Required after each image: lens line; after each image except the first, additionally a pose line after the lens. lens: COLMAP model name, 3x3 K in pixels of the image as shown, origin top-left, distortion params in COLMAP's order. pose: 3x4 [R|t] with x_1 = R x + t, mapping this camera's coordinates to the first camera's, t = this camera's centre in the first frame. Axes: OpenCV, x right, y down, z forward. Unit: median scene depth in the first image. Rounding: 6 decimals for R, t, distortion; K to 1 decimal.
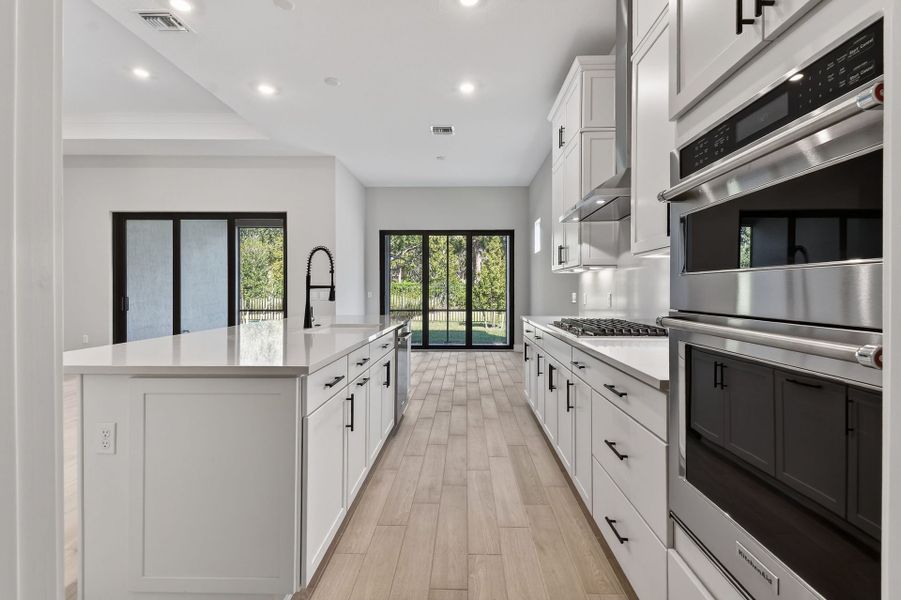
lens RADIAL K [[430.9, 0, 444.1], [0, 430.9, 294.8], [0, 0, 1]] dist [0.017553, -0.012630]
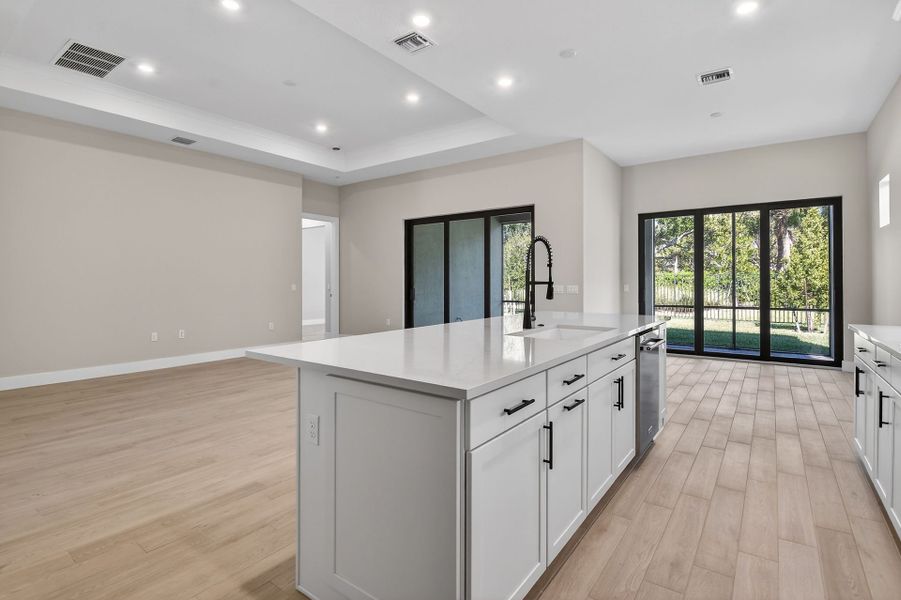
lens RADIAL K [[430.9, 0, 450.2], [0, 430.9, 283.7], [0, 0, 1]] dist [0.017553, -0.012630]
pose [[0.834106, -0.000782, -0.551604, 0.026874], [-0.002198, 0.999986, -0.004741, -0.007184], [0.551600, 0.005167, 0.834093, 0.091539]]
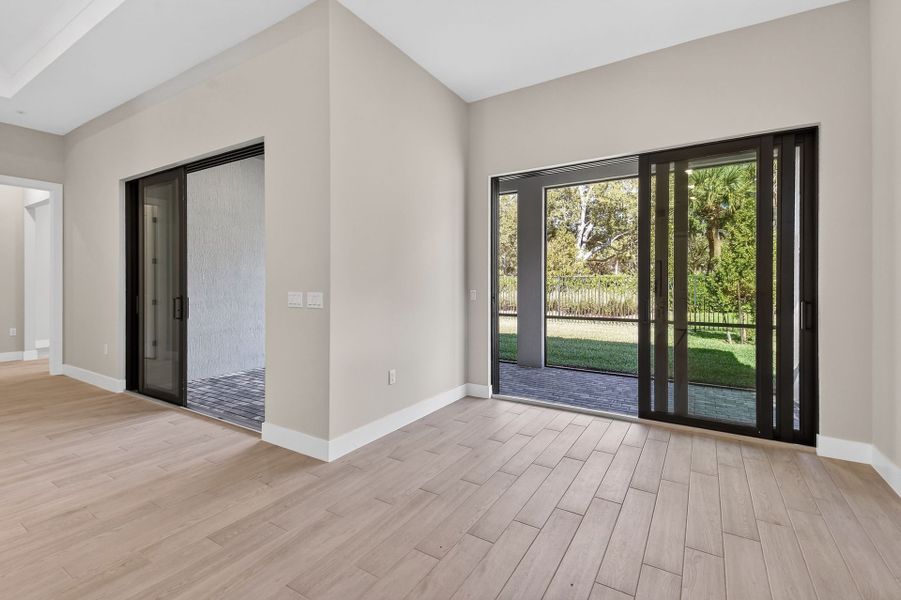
lens RADIAL K [[410.7, 0, 437.9], [0, 410.7, 287.1], [0, 0, 1]] dist [0.026578, -0.000797]
pose [[0.869647, 0.003428, -0.493662, 0.083548], [-0.004645, 0.999988, -0.001240, -0.015109], [0.493652, 0.003371, 0.869653, 0.822102]]
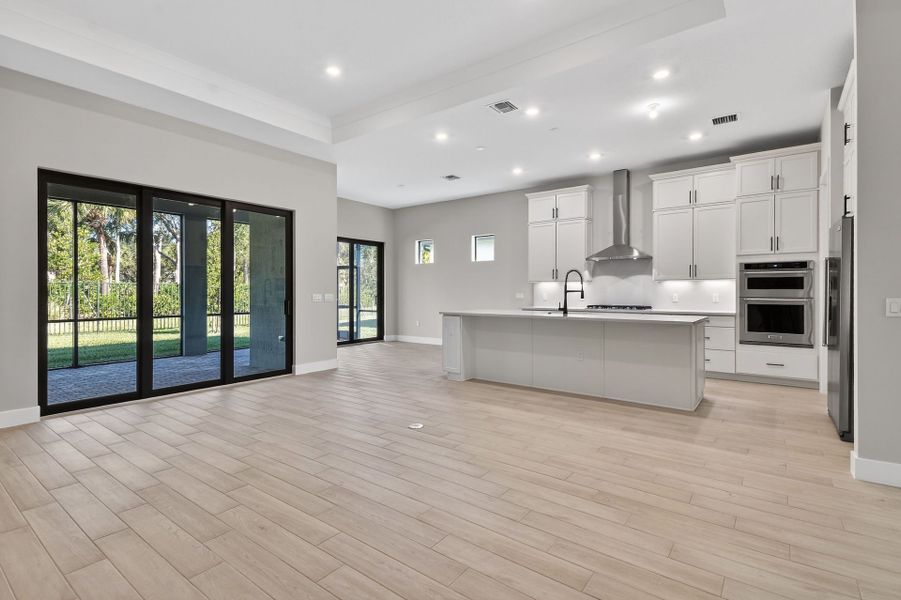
lens RADIAL K [[430.9, 0, 457.7], [0, 430.9, 291.9], [0, 0, 1]] dist [0.017553, -0.012630]
pose [[0.563034, -0.004267, 0.826423, -1.160627], [0.008874, 0.999960, -0.000883, -0.010555], [-0.826386, 0.007831, 0.563050, 0.203821]]
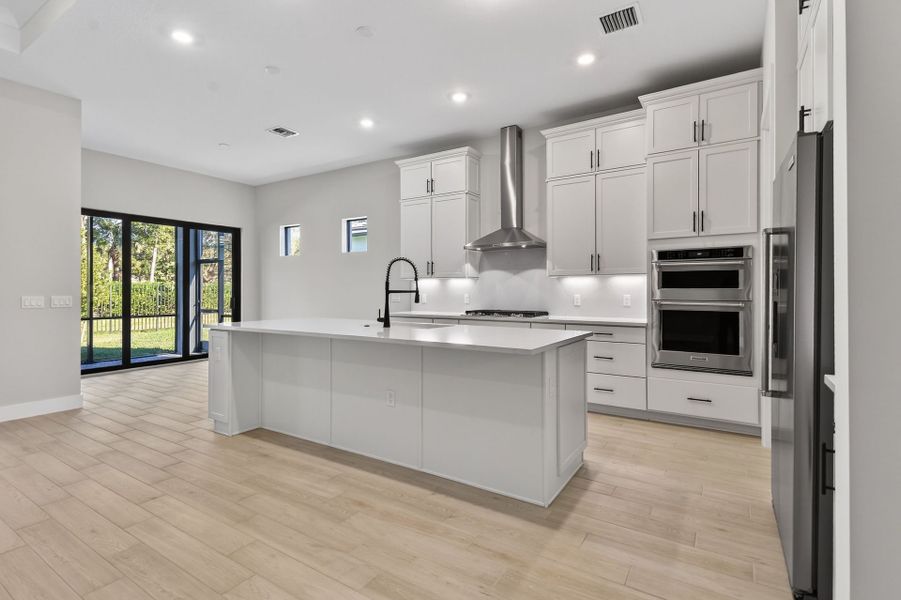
lens RADIAL K [[430.9, 0, 467.4], [0, 430.9, 289.4], [0, 0, 1]] dist [0.017553, -0.012630]
pose [[0.484852, -0.000108, 0.874596, -0.680900], [0.009681, 0.999939, -0.005243, -0.009272], [-0.874543, 0.011009, 0.484824, 0.149850]]
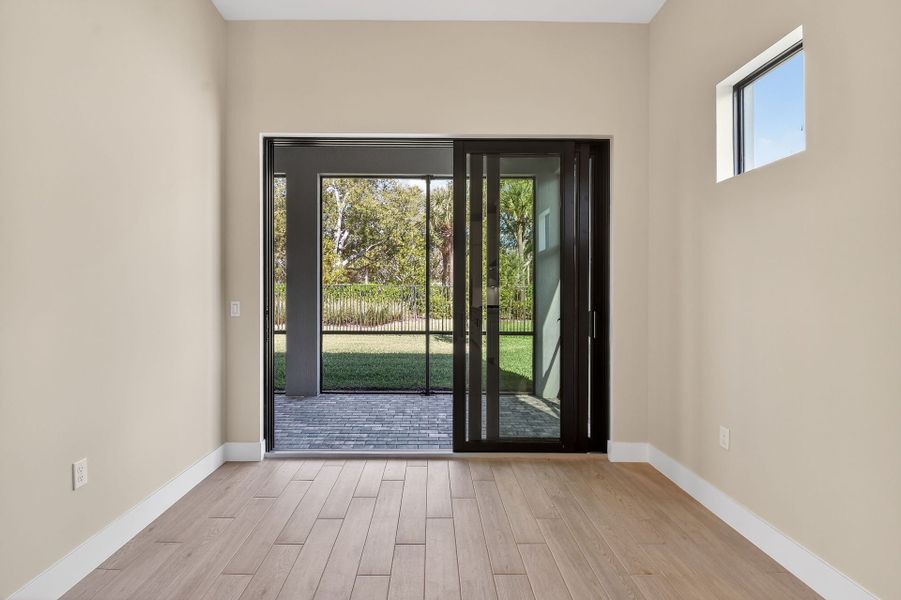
lens RADIAL K [[430.9, 0, 428.6], [0, 430.9, 294.9], [0, 0, 1]] dist [0.017553, -0.012630]
pose [[0.999205, 0.002589, 0.039789, -0.037153], [-0.002355, 0.999980, -0.005911, -0.016524], [-0.039804, 0.005812, 0.999191, 1.001075]]
